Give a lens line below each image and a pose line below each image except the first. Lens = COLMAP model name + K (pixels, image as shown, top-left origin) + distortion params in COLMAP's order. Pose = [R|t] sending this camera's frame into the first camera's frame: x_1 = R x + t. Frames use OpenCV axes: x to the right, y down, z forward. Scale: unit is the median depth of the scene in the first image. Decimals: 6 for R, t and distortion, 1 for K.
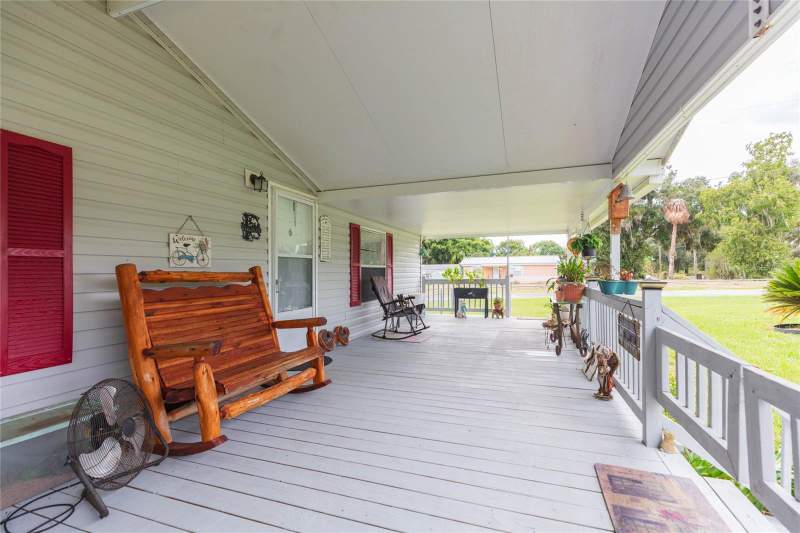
lens RADIAL K [[366.0, 0, 397.6], [0, 366.0, 269.7], [0, 0, 1]] dist [0.003387, -0.000296]
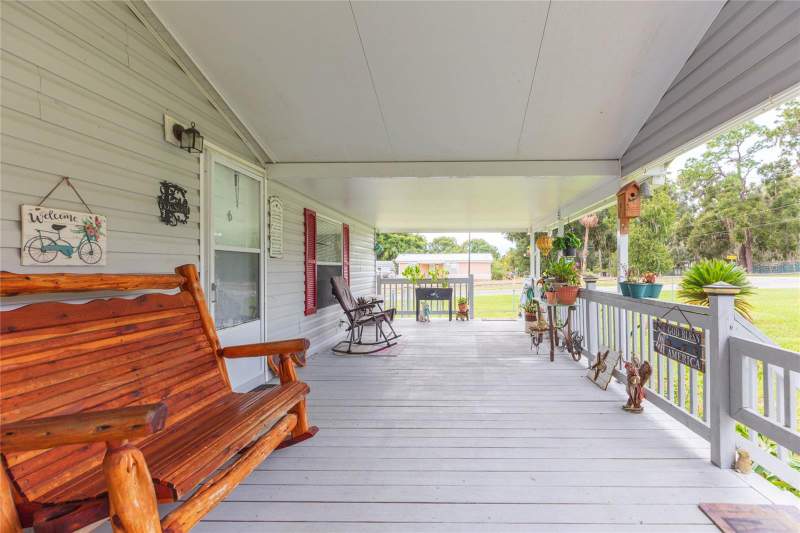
lens RADIAL K [[366.0, 0, 419.3], [0, 366.0, 265.5], [0, 0, 1]] dist [0.003387, -0.000296]
pose [[0.945017, 0.006381, 0.326958, -0.198013], [-0.006863, 0.999976, 0.000323, -0.009596], [-0.326948, -0.002549, 0.945039, 0.233185]]
